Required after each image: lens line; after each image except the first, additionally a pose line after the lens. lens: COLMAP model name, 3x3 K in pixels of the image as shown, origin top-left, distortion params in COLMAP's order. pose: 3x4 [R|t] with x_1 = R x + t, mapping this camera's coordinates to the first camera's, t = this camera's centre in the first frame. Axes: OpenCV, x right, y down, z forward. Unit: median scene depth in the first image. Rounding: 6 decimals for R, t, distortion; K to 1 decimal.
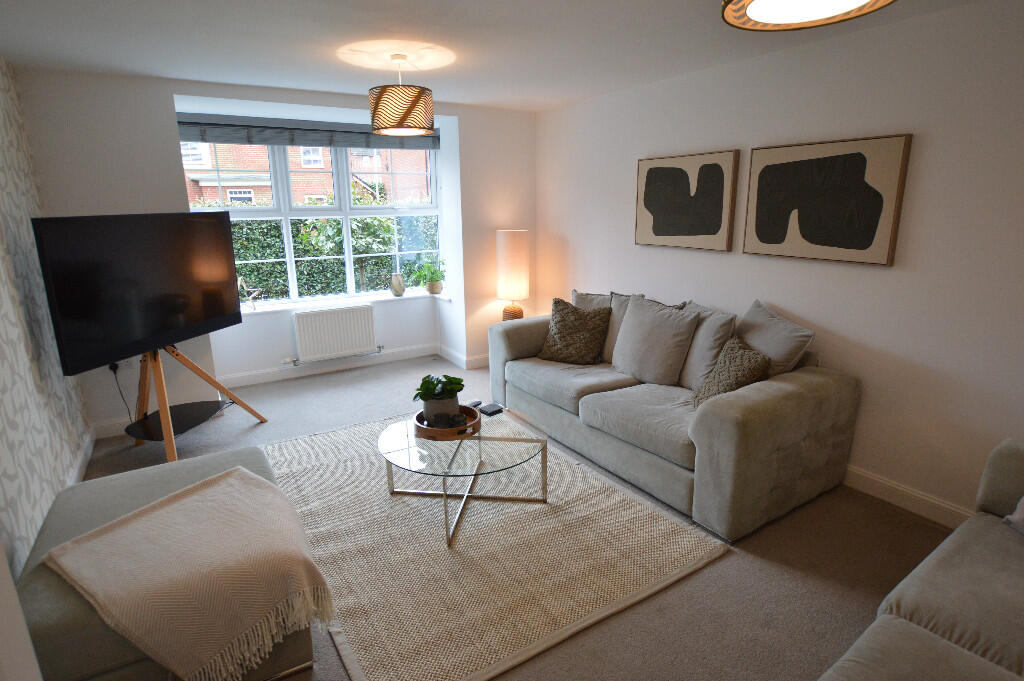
lens RADIAL K [[535.9, 0, 515.5], [0, 535.9, 345.2], [0, 0, 1]] dist [-0.019525, 0.003683]
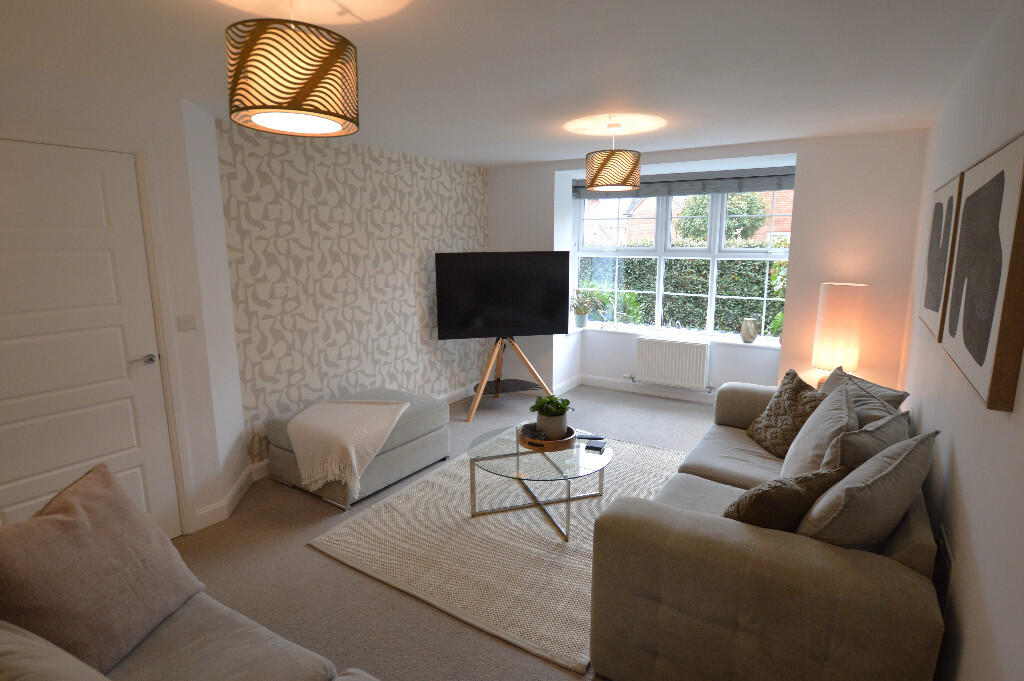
lens RADIAL K [[535.9, 0, 520.8], [0, 535.9, 337.8], [0, 0, 1]] dist [-0.019525, 0.003683]
pose [[0.436938, 0.164421, -0.884336, 0.503045], [-0.237746, 0.969298, 0.062751, -0.071057], [0.867503, 0.182830, 0.462614, 0.227091]]
